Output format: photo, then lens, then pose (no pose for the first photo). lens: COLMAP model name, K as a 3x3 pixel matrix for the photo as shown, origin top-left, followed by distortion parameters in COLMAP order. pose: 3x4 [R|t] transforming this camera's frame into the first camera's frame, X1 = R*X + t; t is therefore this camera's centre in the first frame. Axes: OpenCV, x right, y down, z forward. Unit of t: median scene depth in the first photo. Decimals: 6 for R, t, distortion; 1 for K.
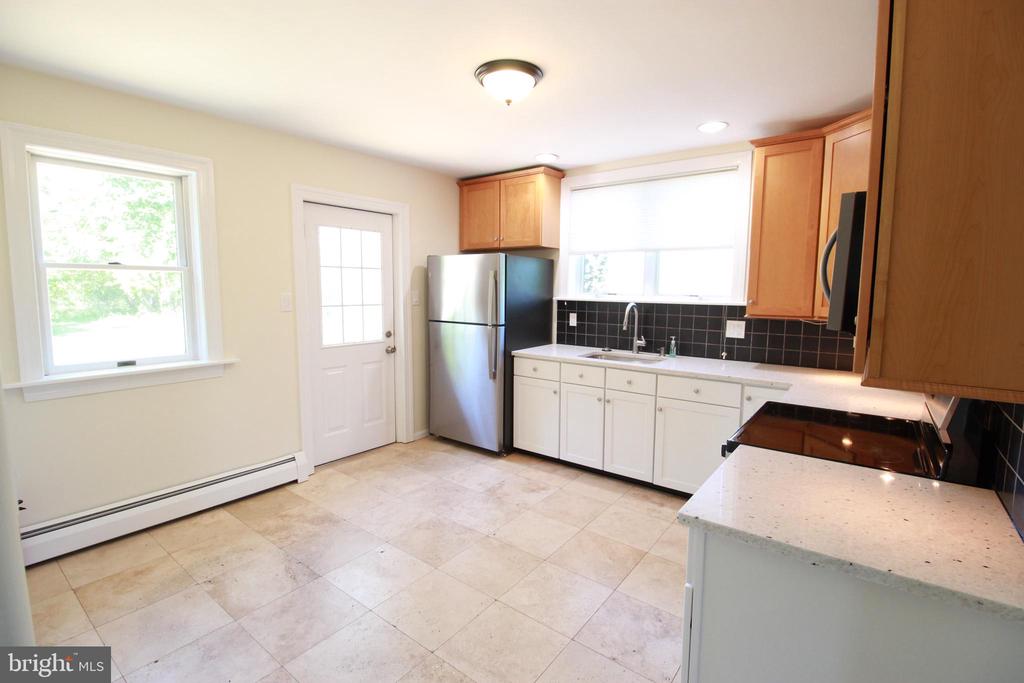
lens RADIAL K [[482.5, 0, 512.0], [0, 482.5, 341.5], [0, 0, 1]] dist [-0.002476, -0.000308]
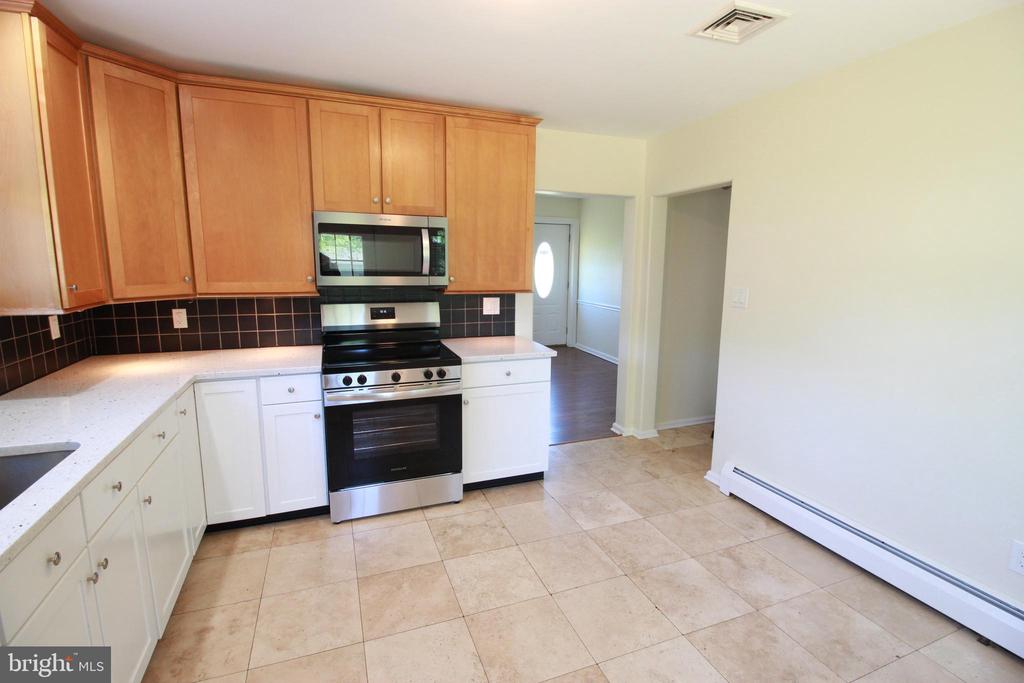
lens RADIAL K [[482.5, 0, 512.0], [0, 482.5, 341.5], [0, 0, 1]] dist [-0.002476, -0.000308]
pose [[-0.858310, -0.108064, 0.501623, -0.388523], [0.035078, 0.962930, 0.267462, -0.213469], [-0.511931, 0.247161, -0.822702, 1.673646]]
